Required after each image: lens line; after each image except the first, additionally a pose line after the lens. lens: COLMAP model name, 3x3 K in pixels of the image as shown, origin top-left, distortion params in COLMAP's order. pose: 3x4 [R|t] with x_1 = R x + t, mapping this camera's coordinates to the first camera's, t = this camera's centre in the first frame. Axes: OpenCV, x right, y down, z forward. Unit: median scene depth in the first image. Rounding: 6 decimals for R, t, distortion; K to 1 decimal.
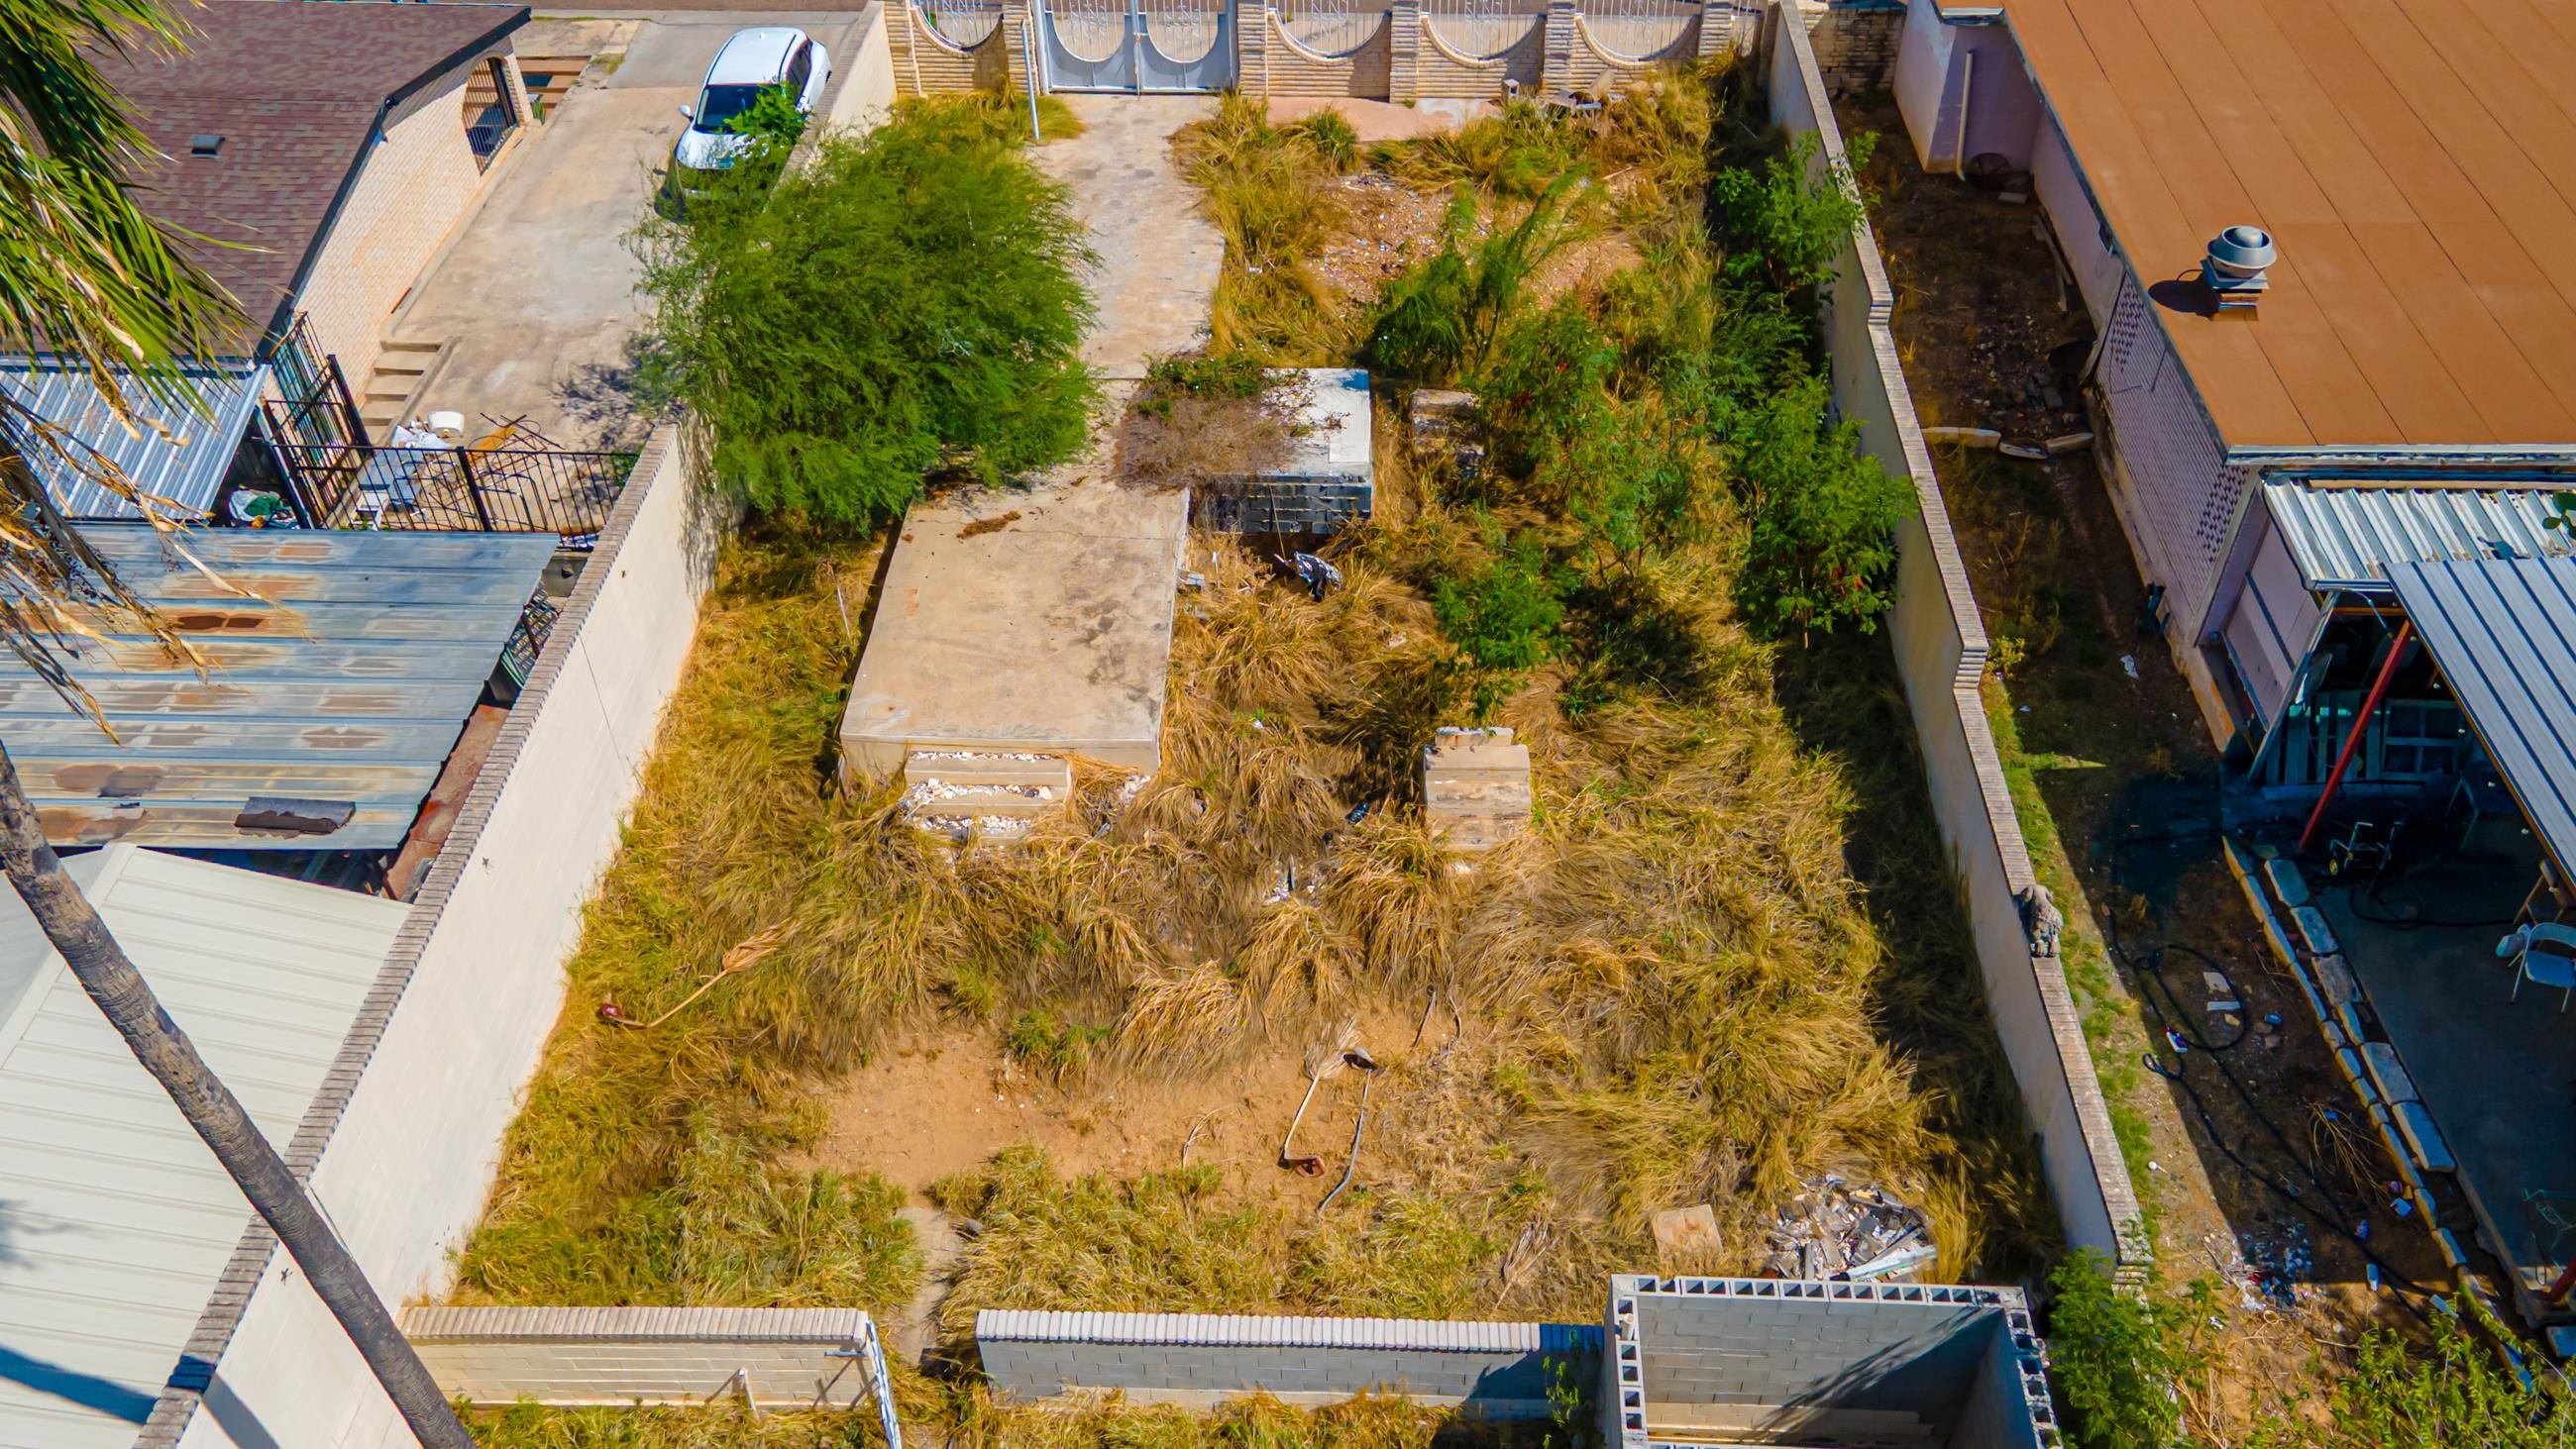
lens RADIAL K [[2003.5, 0, 1333.9], [0, 2003.5, 681.6], [0, 0, 1]] dist [0.045016, 0.001930]
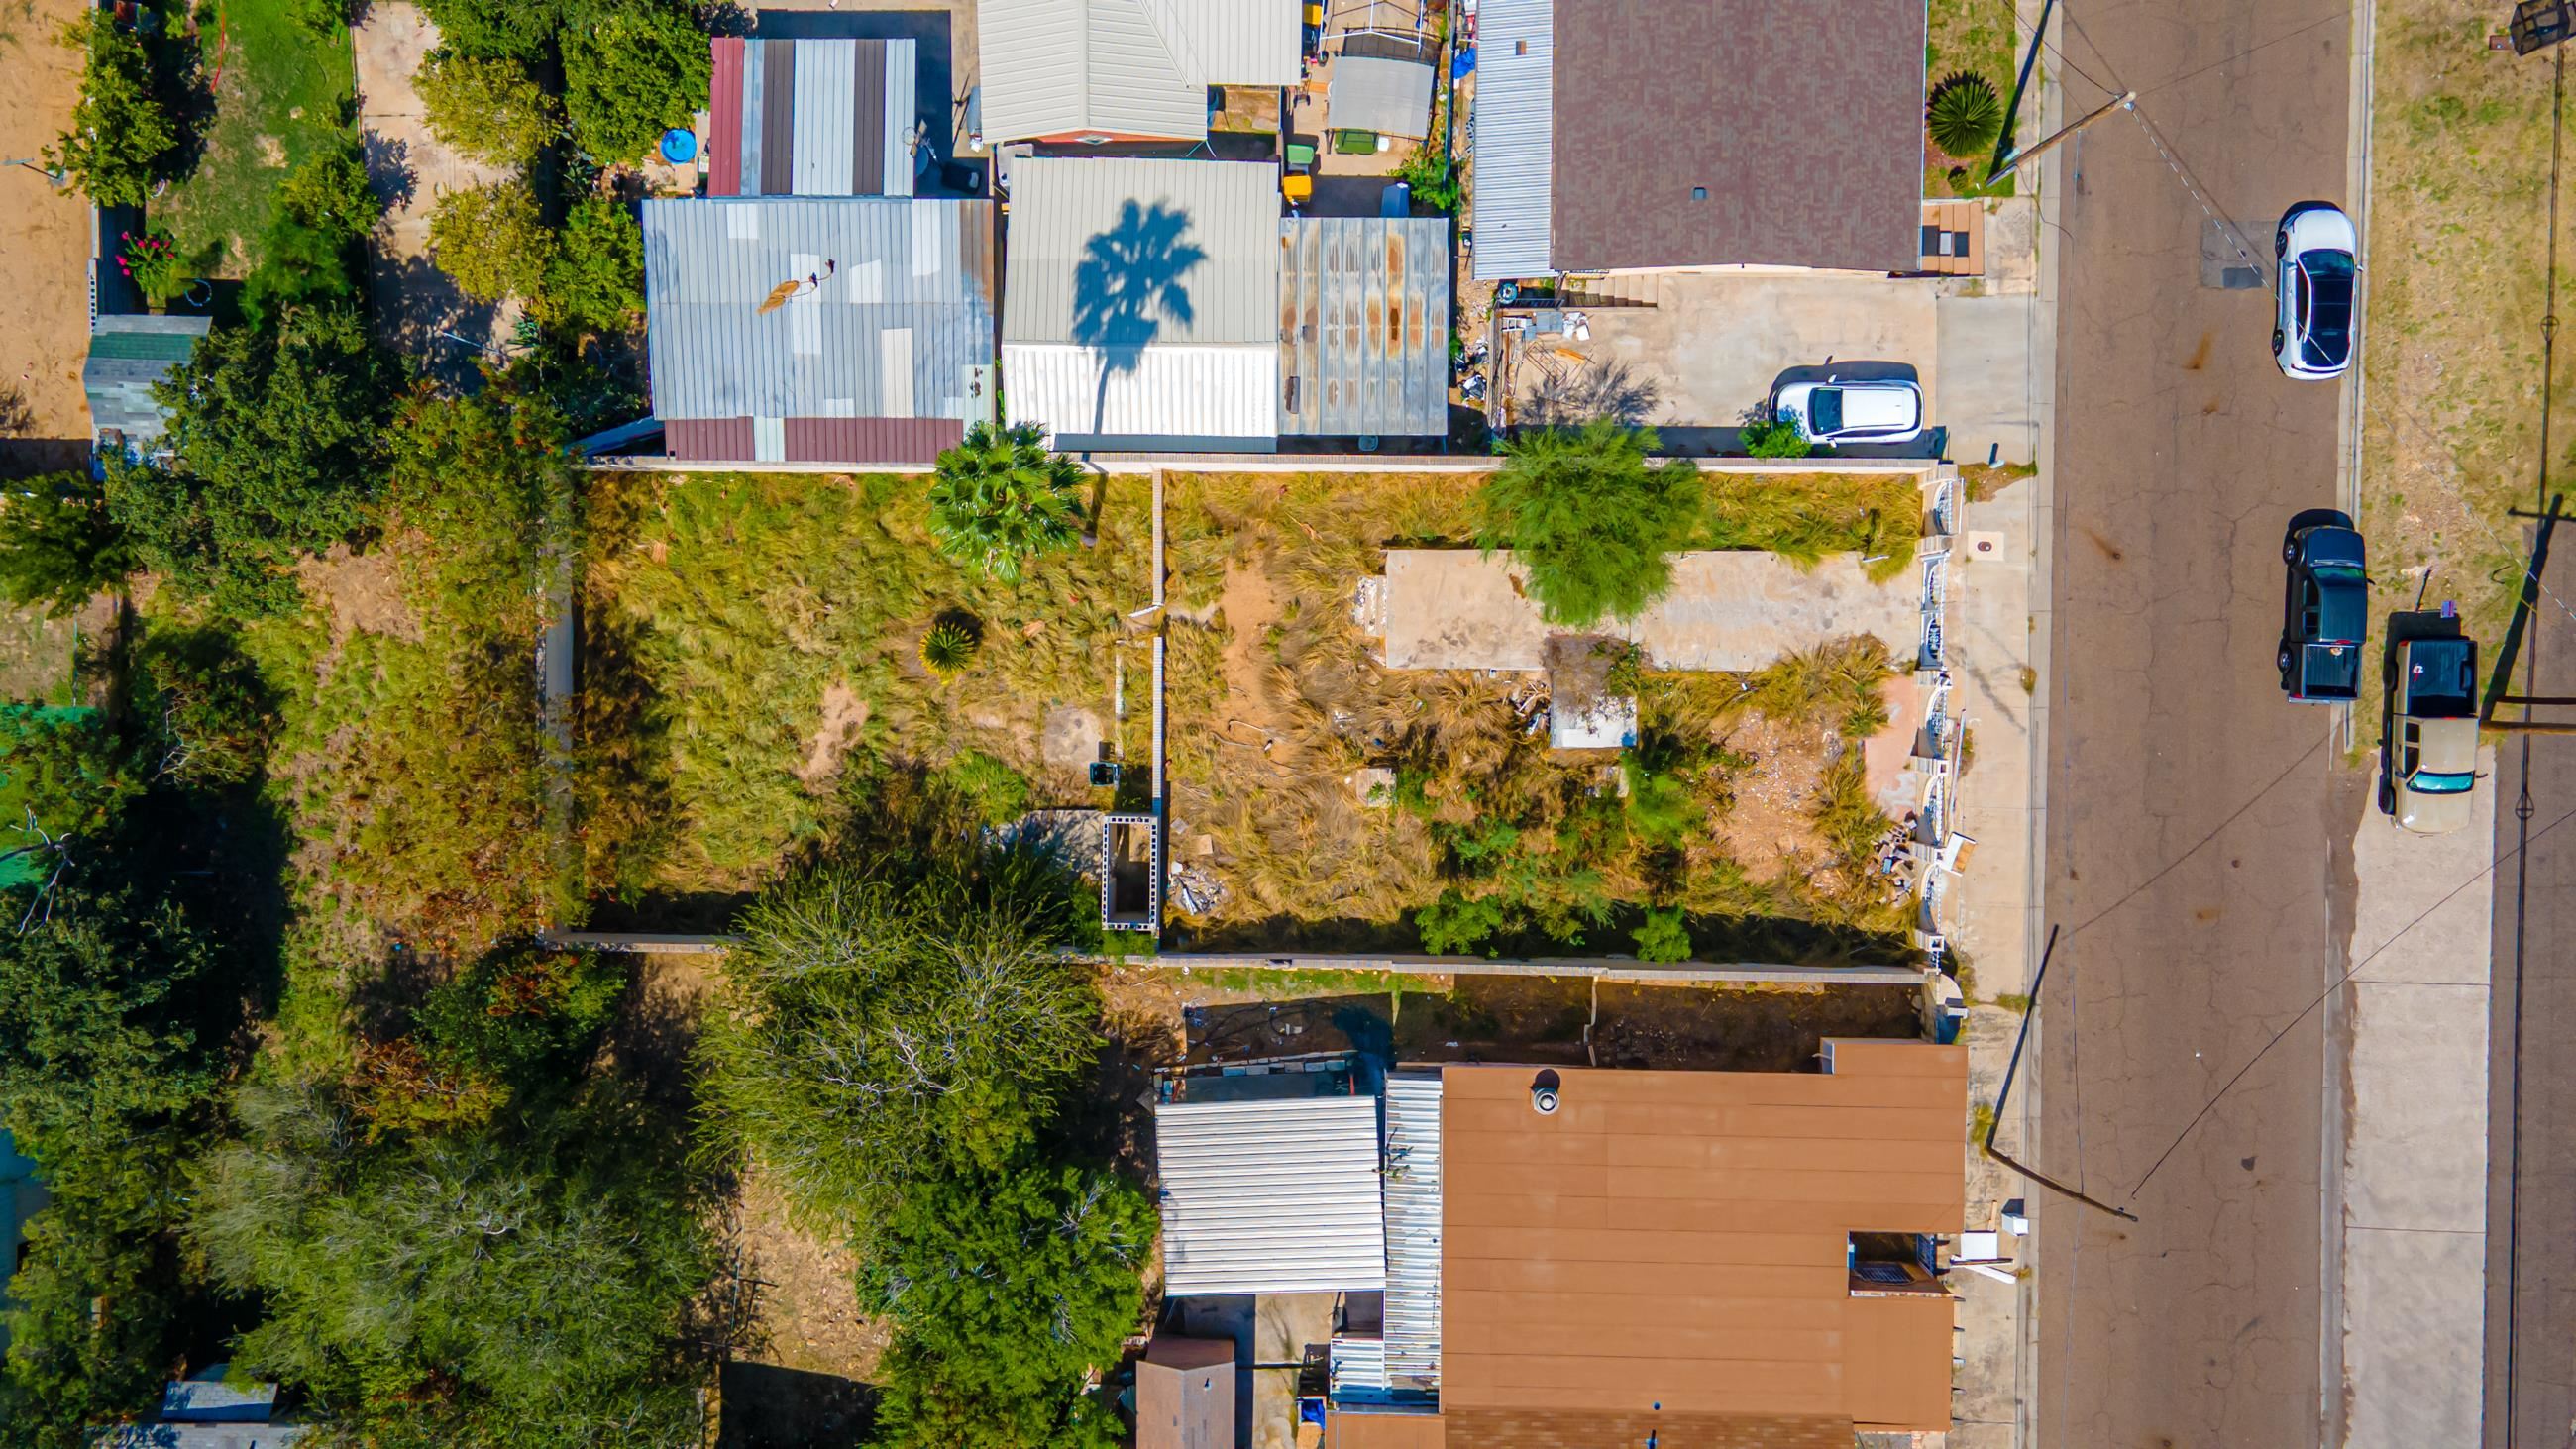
lens RADIAL K [[1817.5, 0, 1289.8], [0, 1817.5, 744.1], [0, 0, 1]] dist [0.050564, -0.001101]
pose [[0.020839, 0.999339, 0.029795, -0.061683], [-0.650422, -0.009081, 0.759519, -1.724287], [0.759287, -0.035207, 0.649803, -0.680755]]
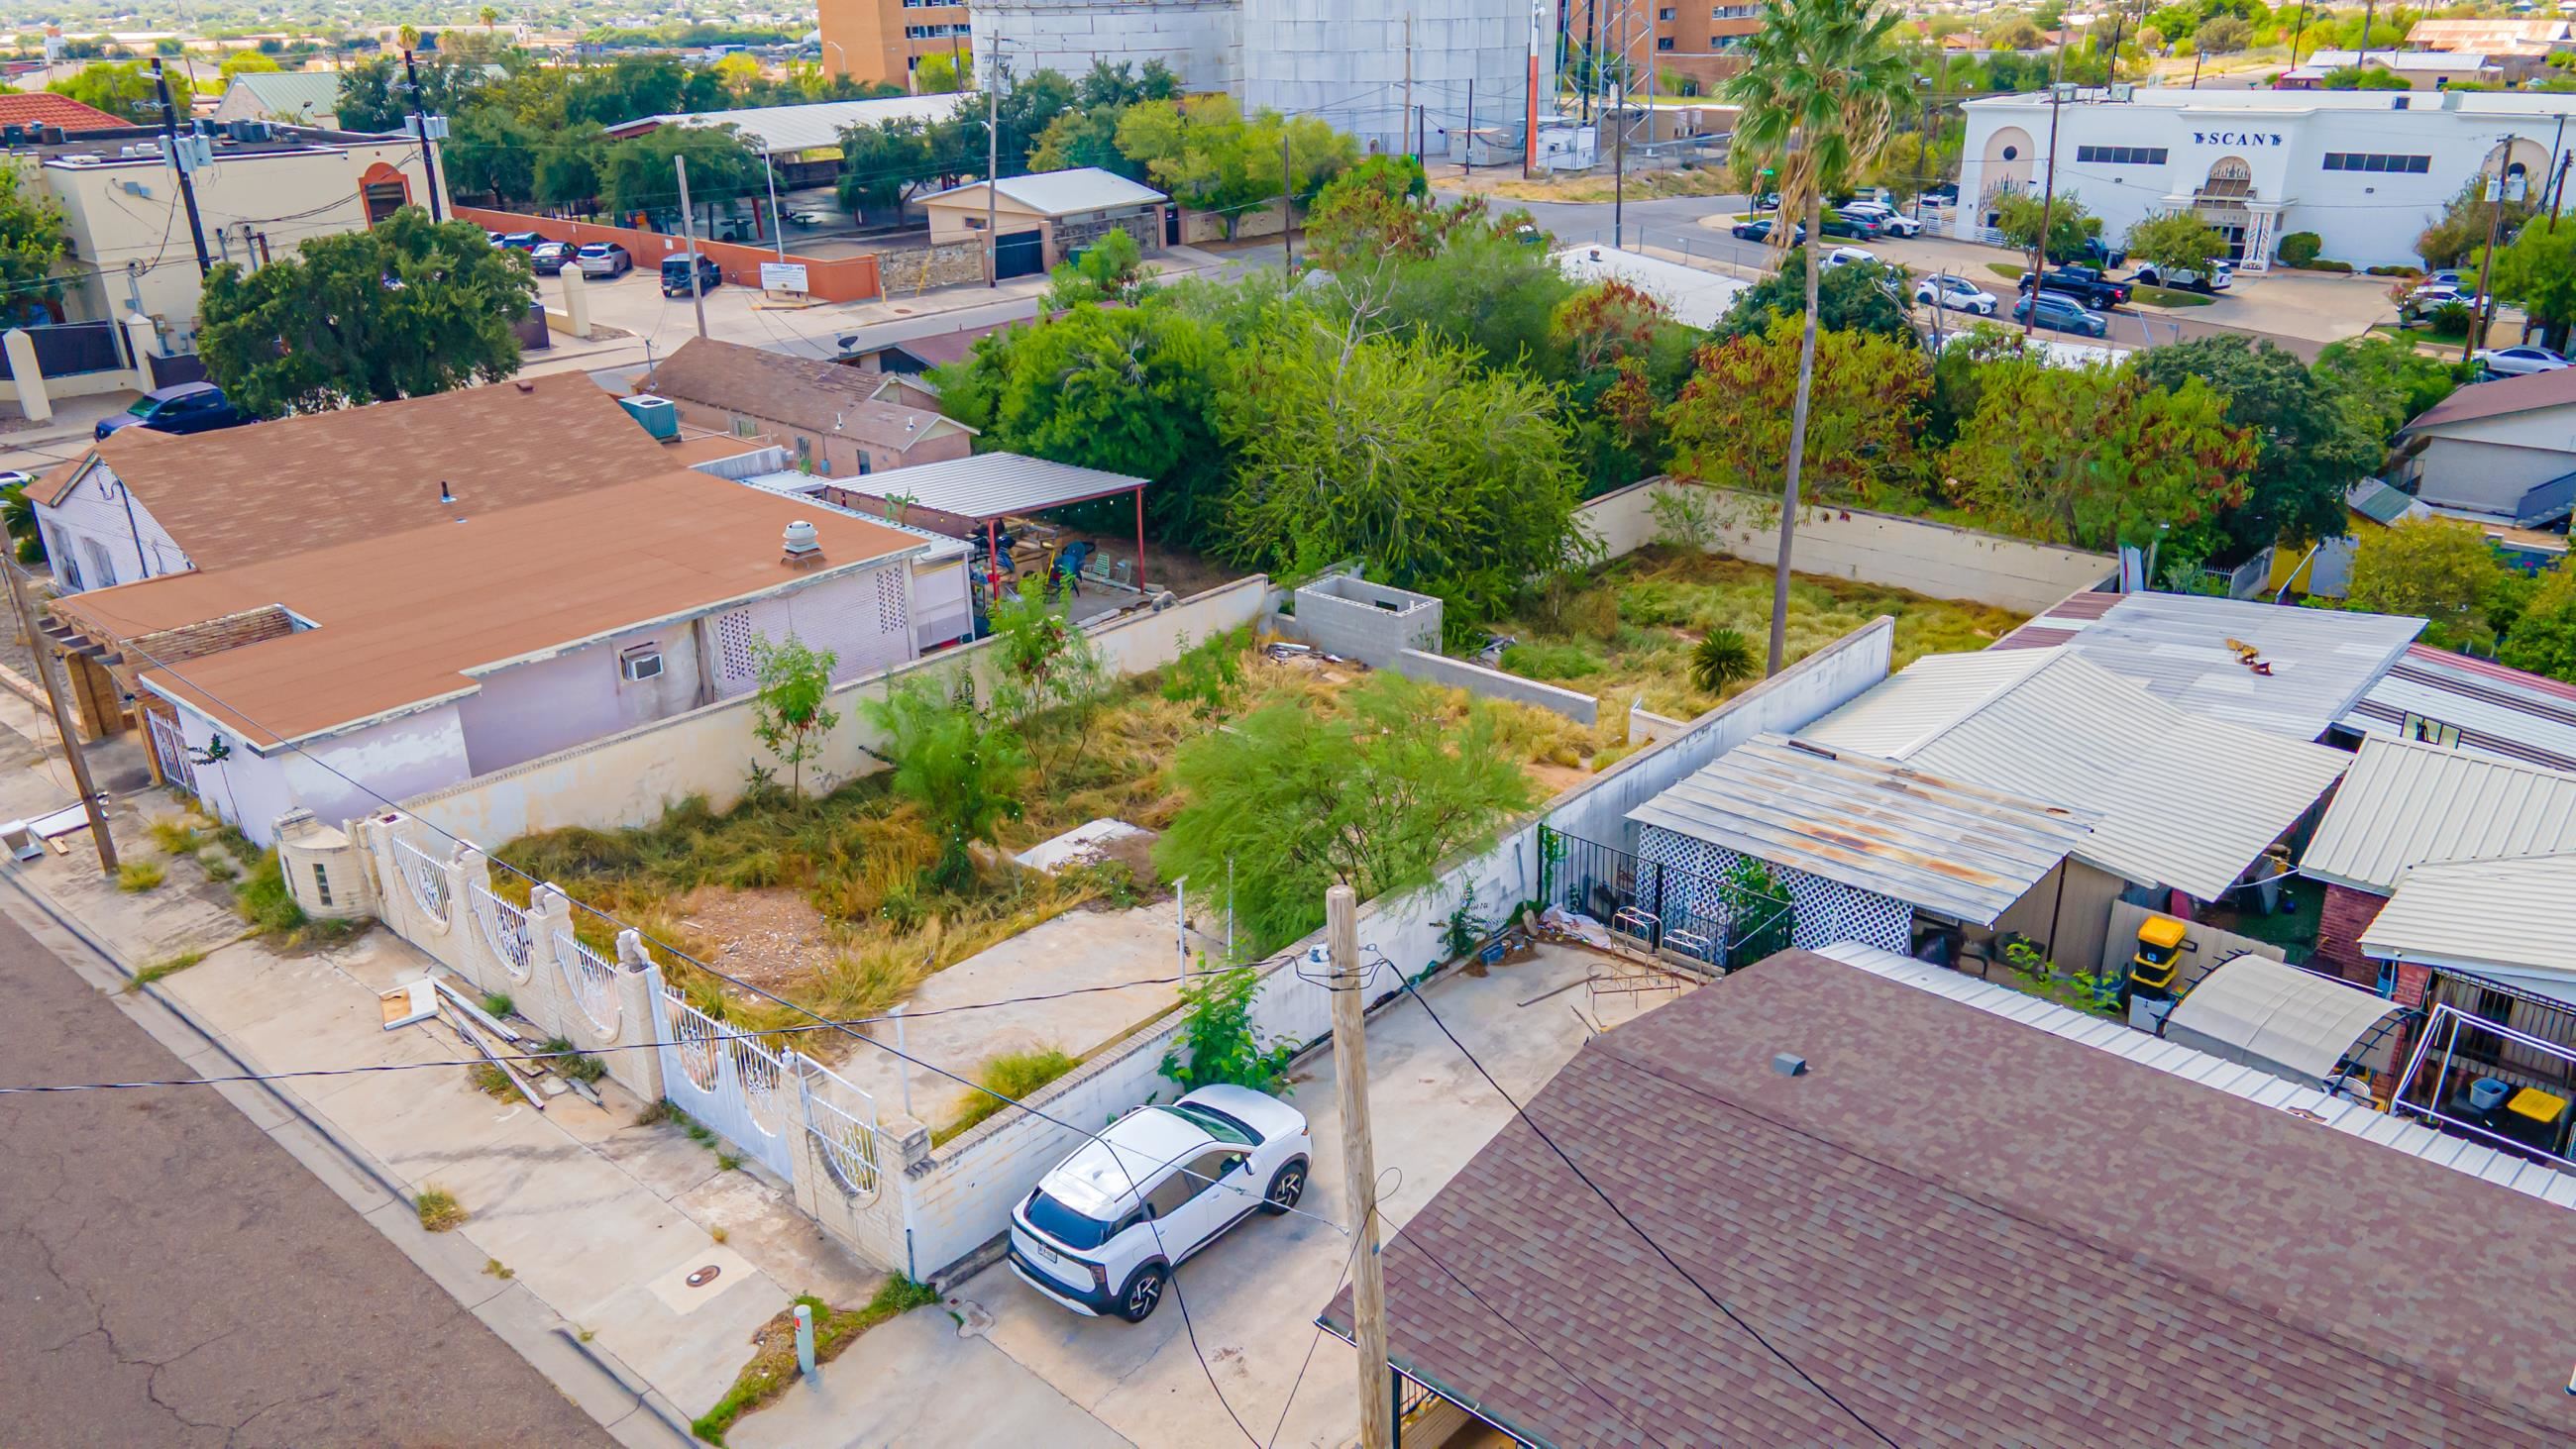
lens RADIAL K [[1877.1, 0, 1286.7], [0, 1877.1, 731.0], [0, 0, 1]] dist [0.034292, 0.021087]
pose [[-0.769972, -0.226357, 0.596578, -1.022936], [0.438465, 0.491553, 0.752412, -1.276303], [-0.463564, 0.840915, -0.279232, 1.464256]]
